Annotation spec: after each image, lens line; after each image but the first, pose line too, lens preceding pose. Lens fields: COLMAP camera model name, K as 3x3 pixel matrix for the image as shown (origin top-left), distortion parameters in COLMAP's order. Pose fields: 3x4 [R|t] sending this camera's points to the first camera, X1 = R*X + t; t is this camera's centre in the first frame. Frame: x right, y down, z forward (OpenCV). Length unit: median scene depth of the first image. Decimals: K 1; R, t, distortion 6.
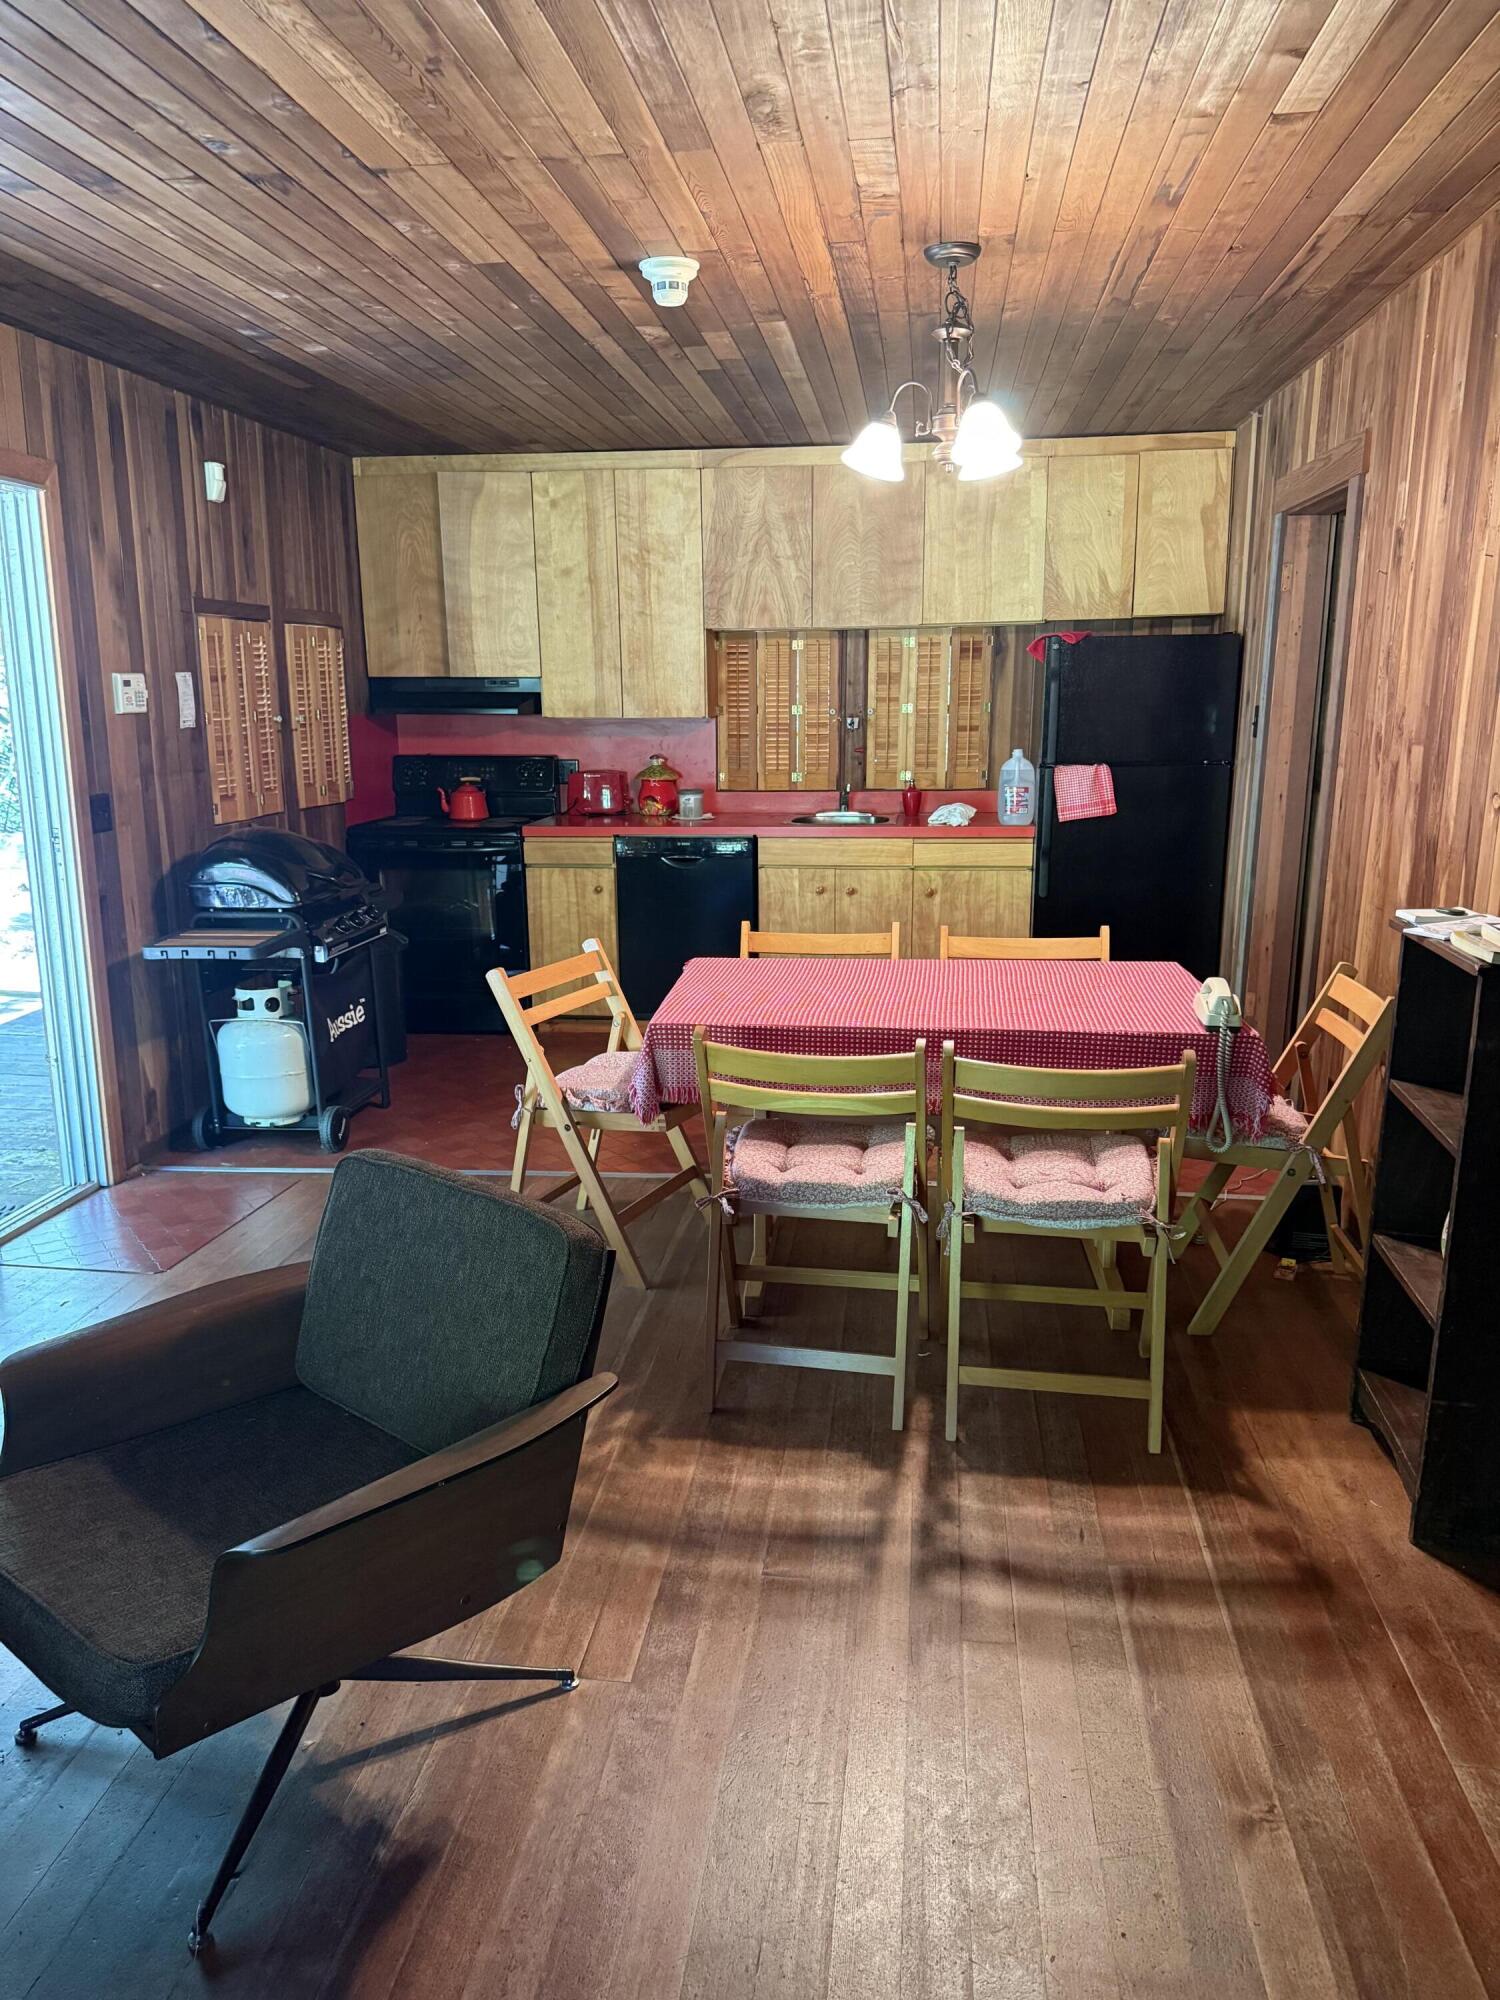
lens RADIAL K [[1425.2, 0, 758.6], [0, 1425.2, 997.9], [0, 0, 1]] dist [0.073818, -0.058705]
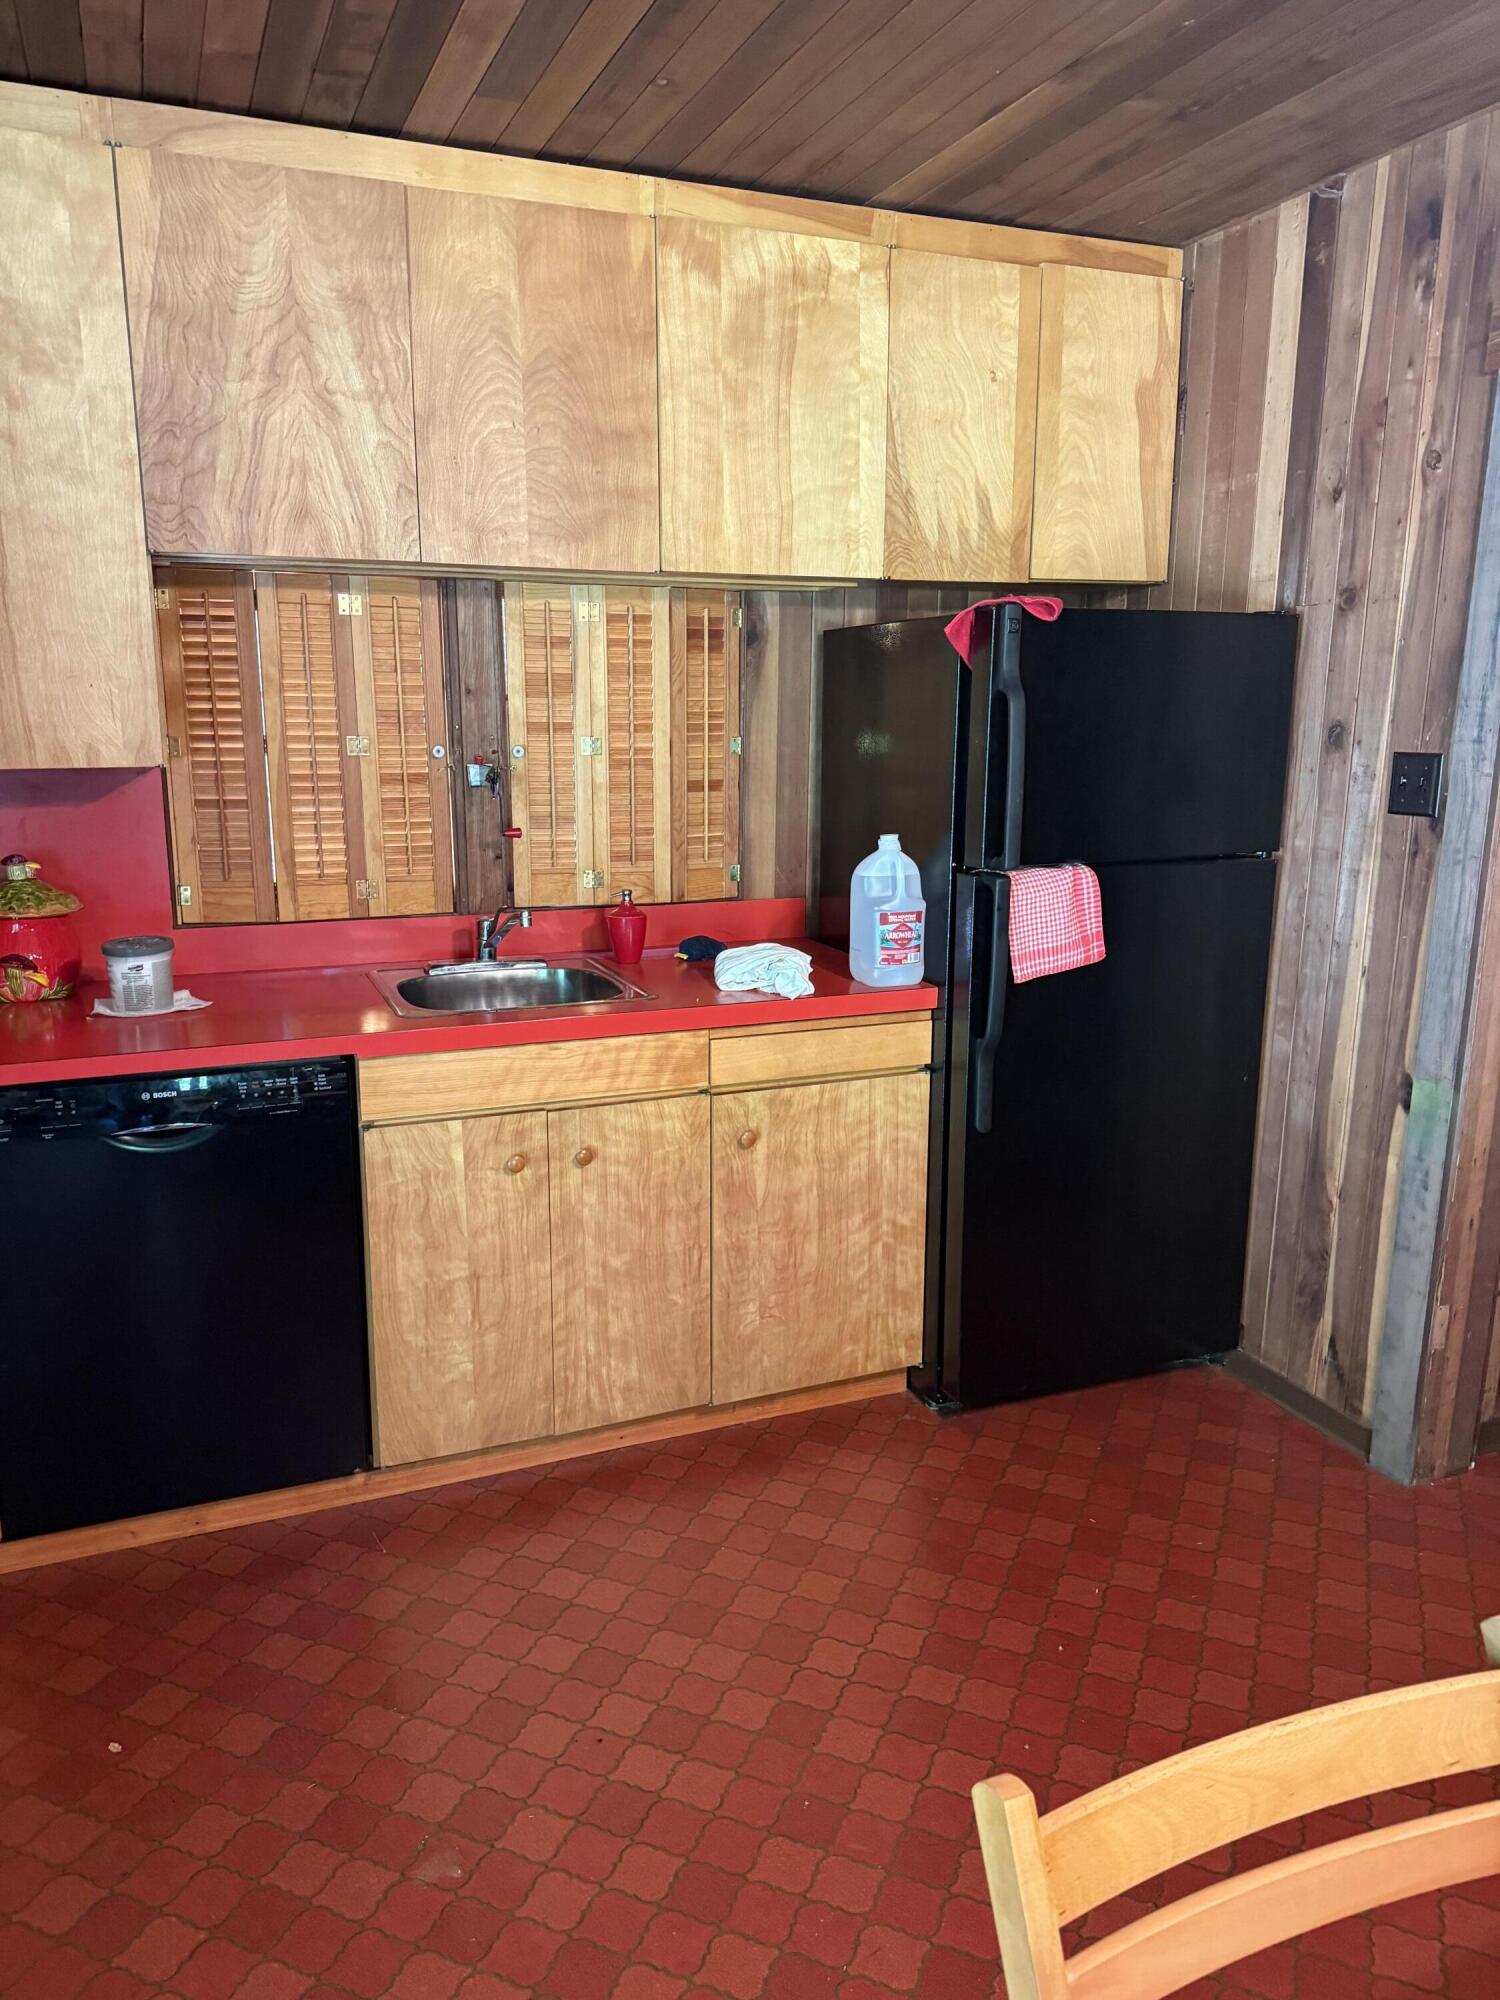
lens RADIAL K [[1425.2, 0, 745.2], [0, 1425.2, 997.1], [0, 0, 1]] dist [0.073818, -0.058705]
pose [[0.871654, -0.086274, 0.482469, -0.101522], [0.089094, 0.995876, 0.017120, -0.125758], [-0.481957, 0.028063, 0.875746, 0.572231]]
